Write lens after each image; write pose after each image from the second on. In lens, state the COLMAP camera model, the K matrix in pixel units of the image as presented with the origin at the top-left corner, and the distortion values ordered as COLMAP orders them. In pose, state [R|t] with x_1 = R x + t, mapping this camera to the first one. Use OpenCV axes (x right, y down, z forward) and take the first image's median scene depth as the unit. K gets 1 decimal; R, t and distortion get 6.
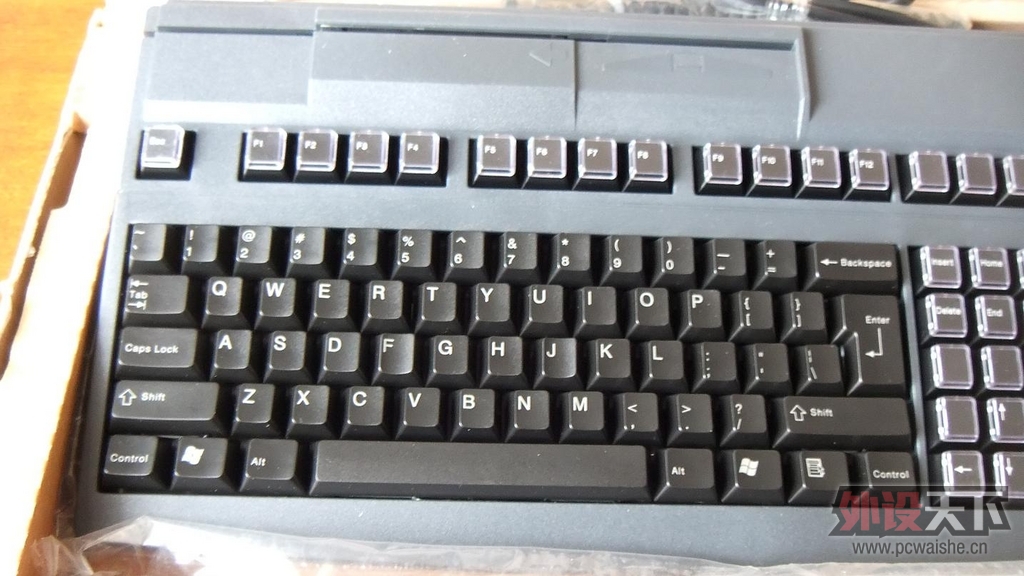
lens RADIAL K [[1121.4, 0, 503.0], [0, 1121.4, 284.6], [0, 0, 1]] dist [-0.065026, 0.000000]
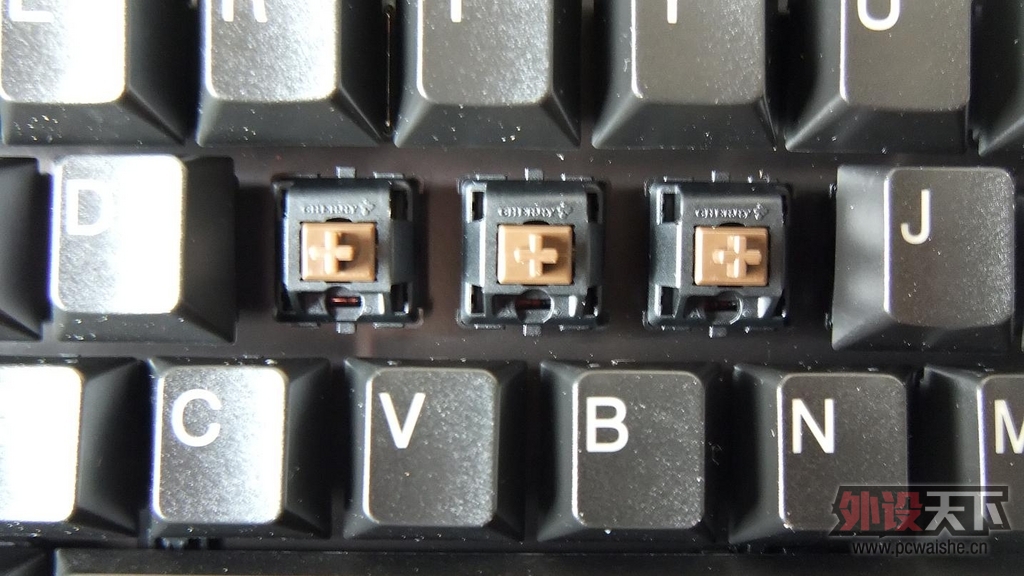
lens RADIAL K [[1121.4, 0, 512.0], [0, 1121.4, 288.7], [0, 0, 1]] dist [-0.065026, 0.000000]
pose [[0.999389, -0.000857, -0.034946, -0.042283], [0.013008, 0.937028, 0.349011, -0.017779], [0.032446, -0.349252, 0.936467, 0.739320]]
